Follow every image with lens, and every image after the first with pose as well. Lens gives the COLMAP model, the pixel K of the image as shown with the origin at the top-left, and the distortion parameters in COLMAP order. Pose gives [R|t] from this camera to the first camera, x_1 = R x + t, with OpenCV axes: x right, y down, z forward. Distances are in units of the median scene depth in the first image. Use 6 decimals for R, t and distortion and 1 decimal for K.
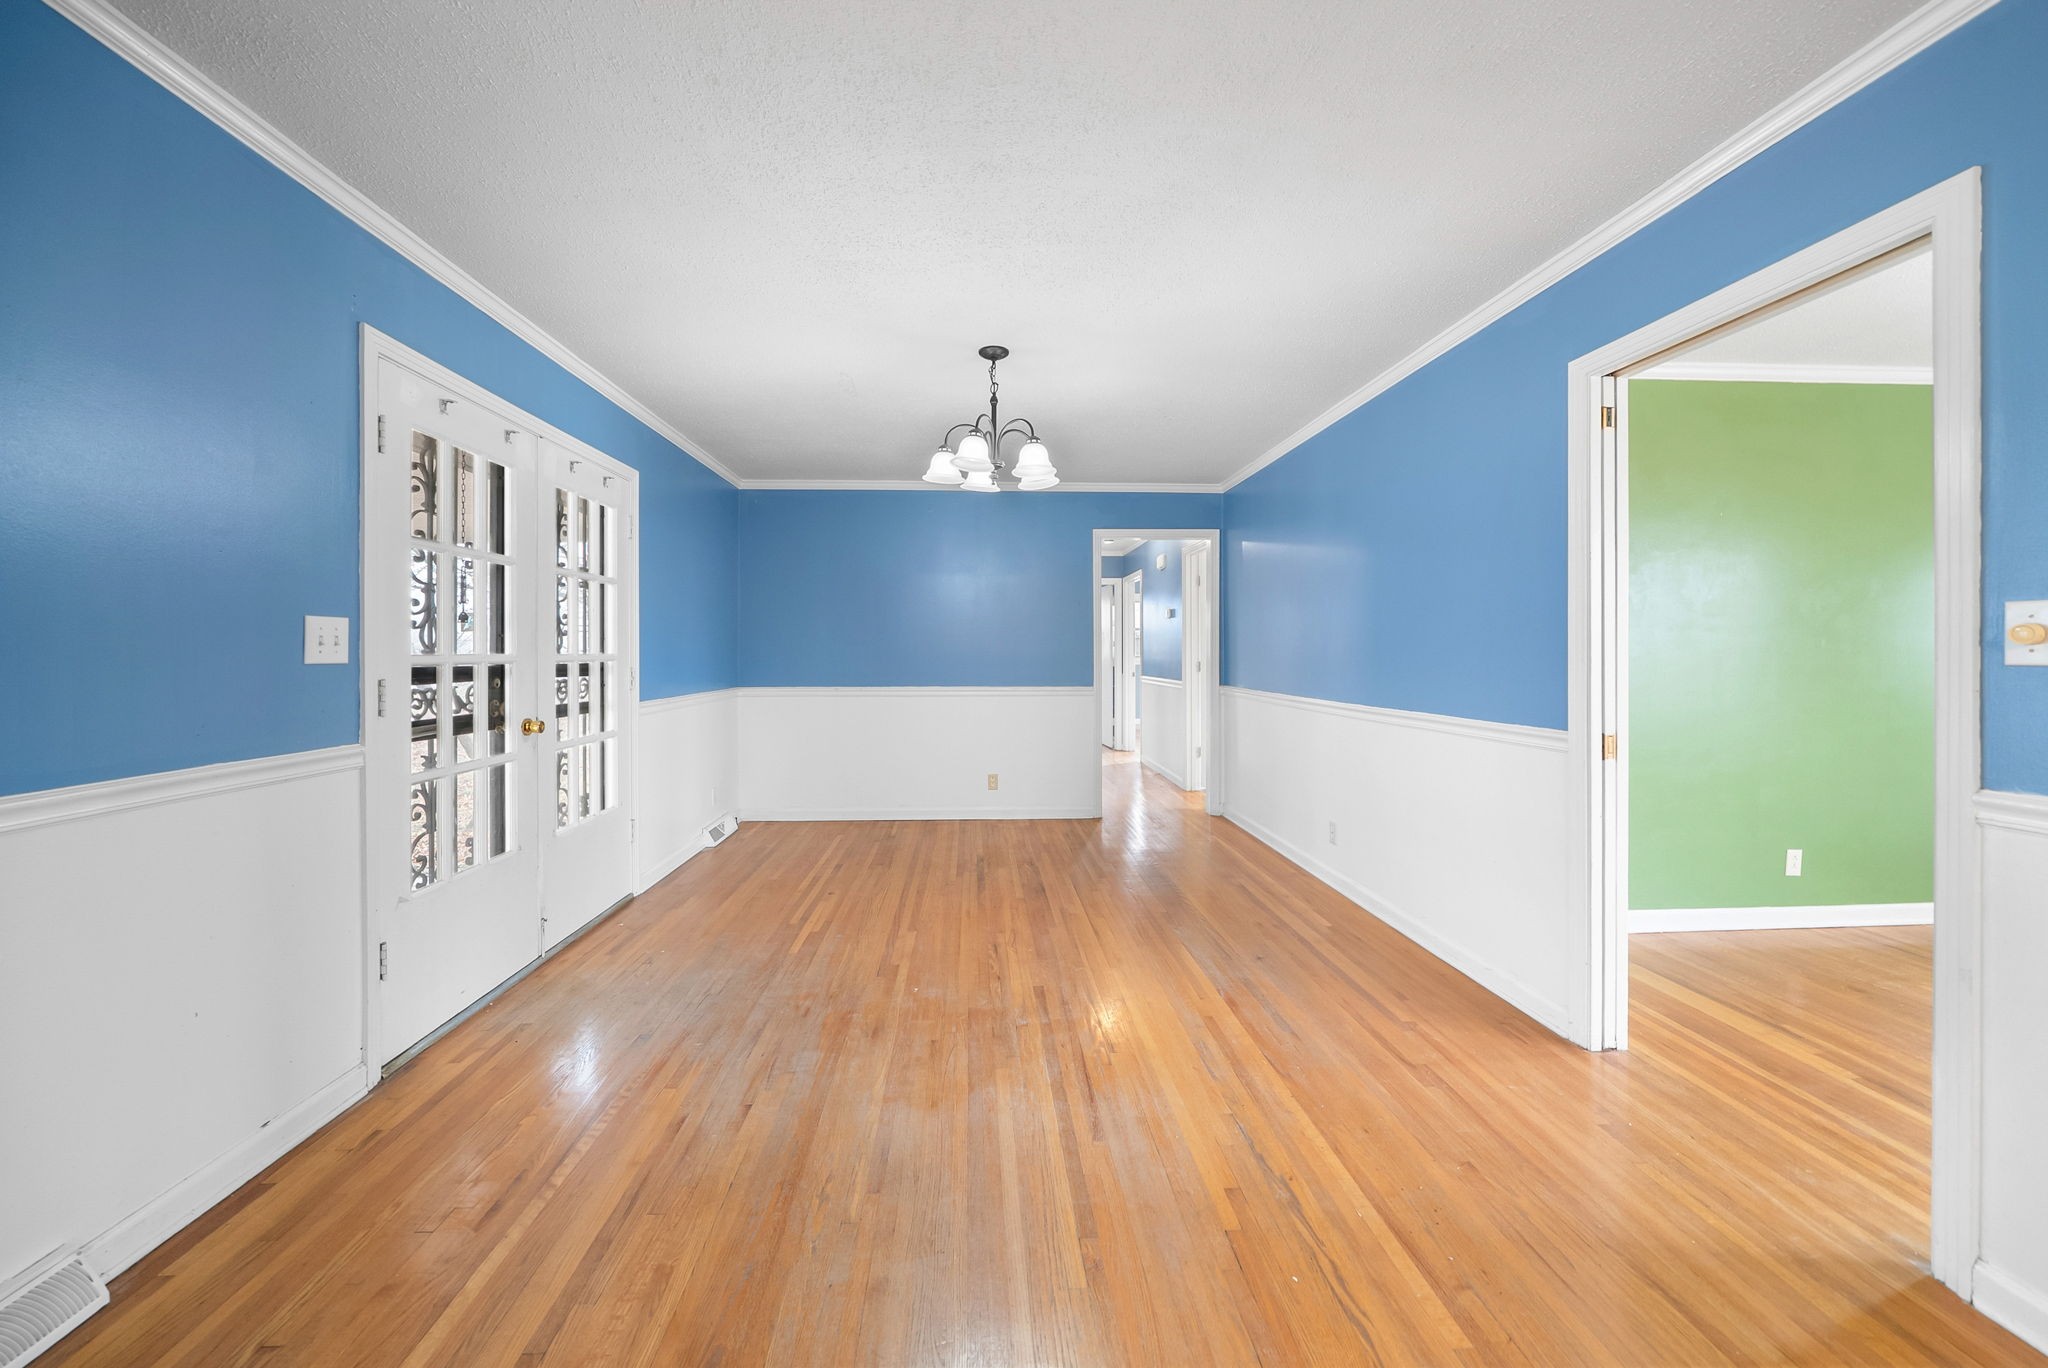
lens RADIAL K [[729.0, 0, 1032.3], [0, 729.0, 648.8], [0, 0, 1]] dist [-0.007765, 0.000533]
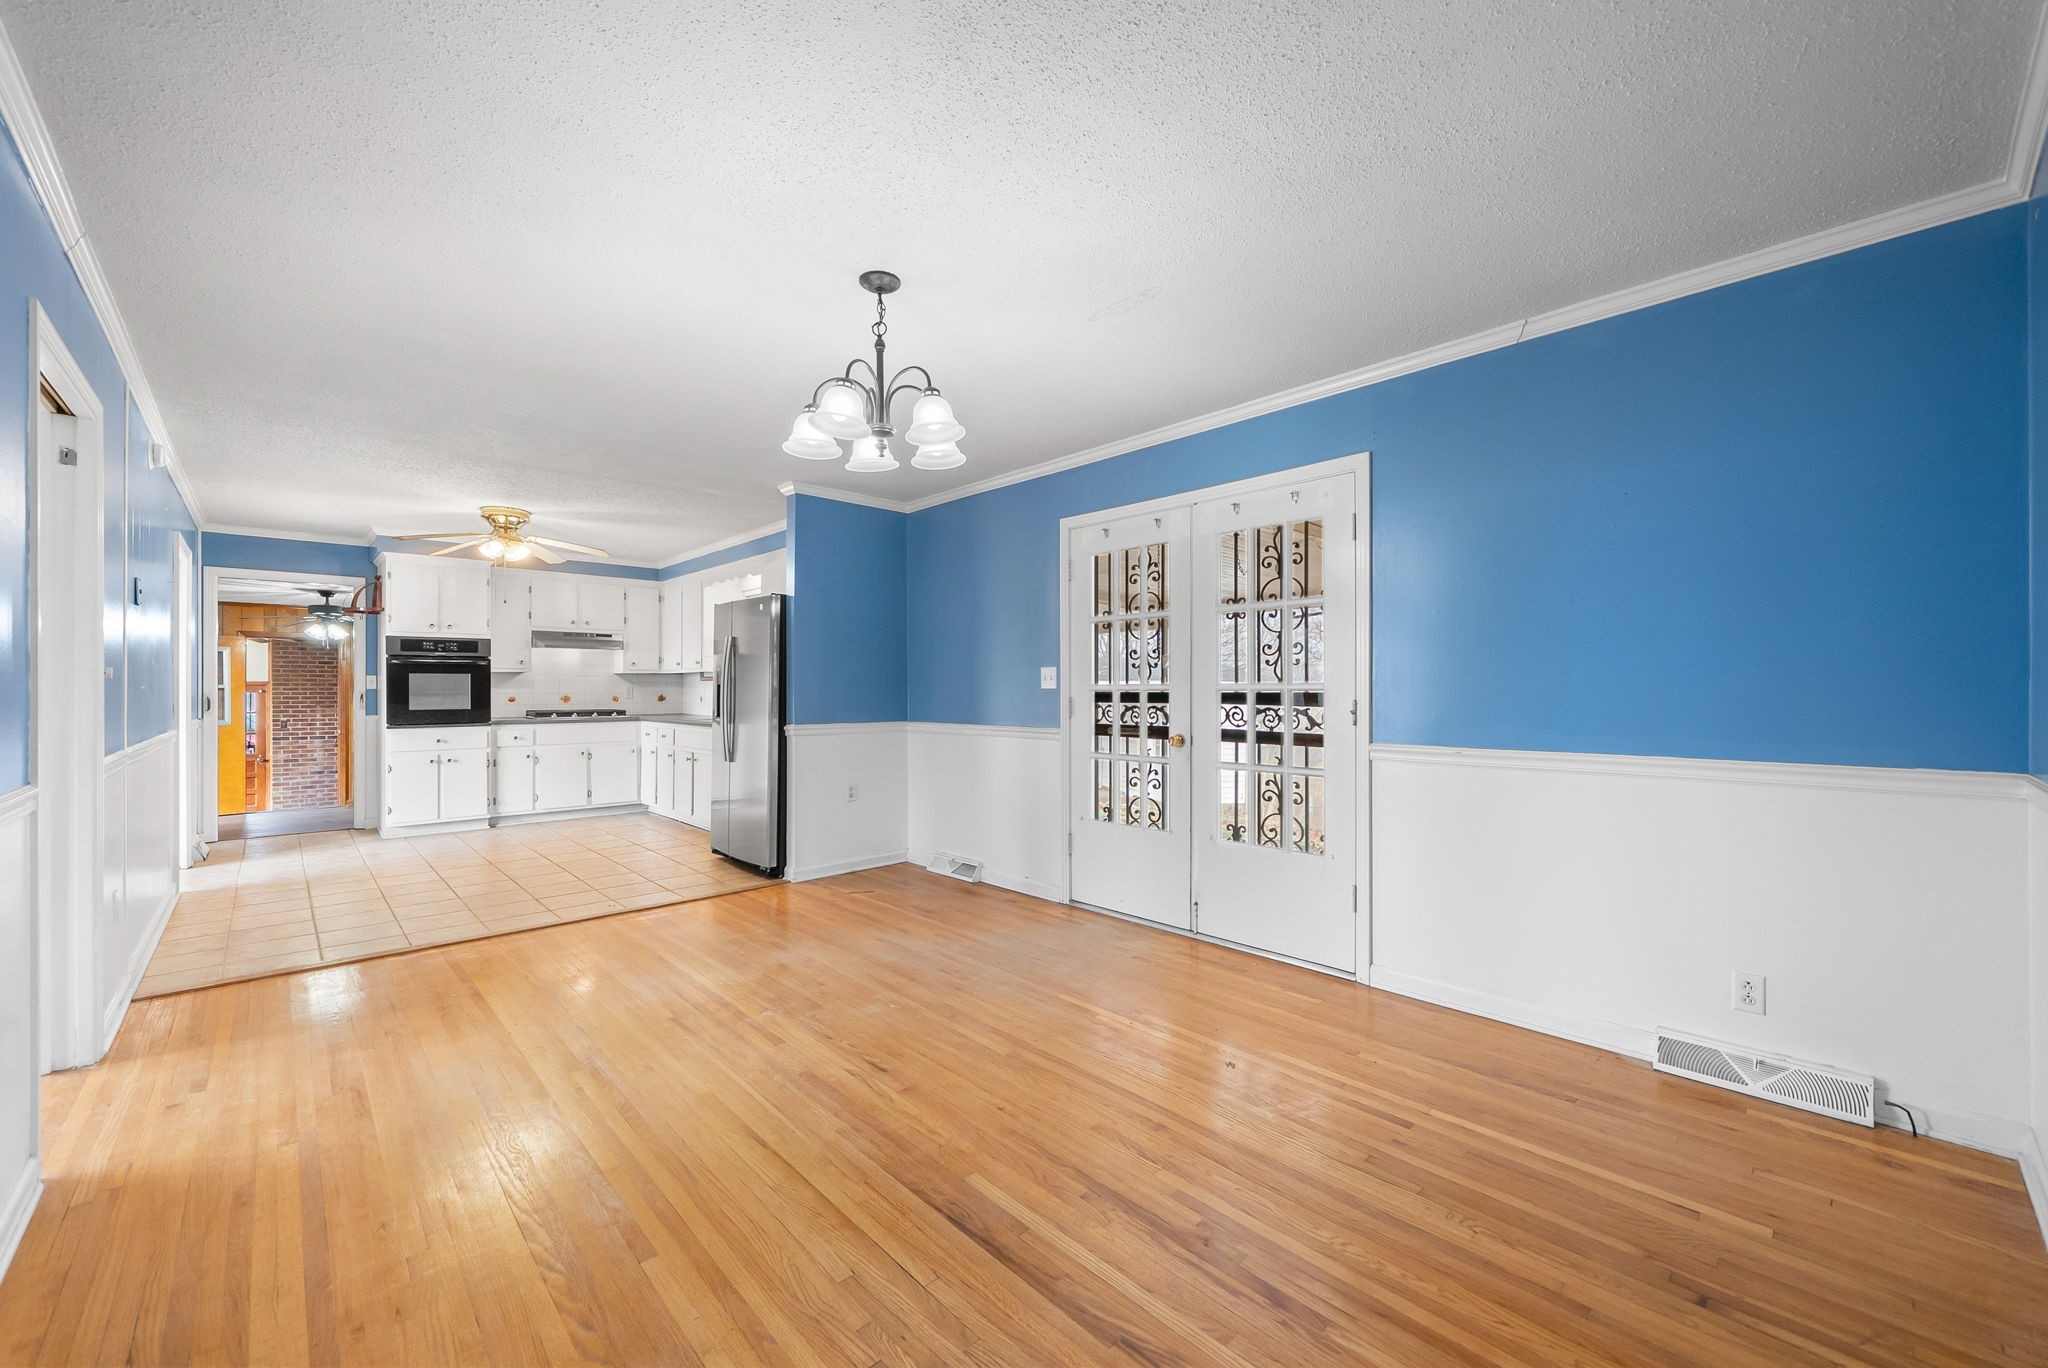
lens RADIAL K [[797.4, 0, 1039.6], [0, 797.4, 691.8], [0, 0, 1]] dist [0.003385, 0.000065]
pose [[-0.774228, 0.010143, -0.632825, 0.408484], [0.011769, 0.999929, 0.001628, 0.018691], [0.632797, -0.006187, -0.774293, 2.090124]]
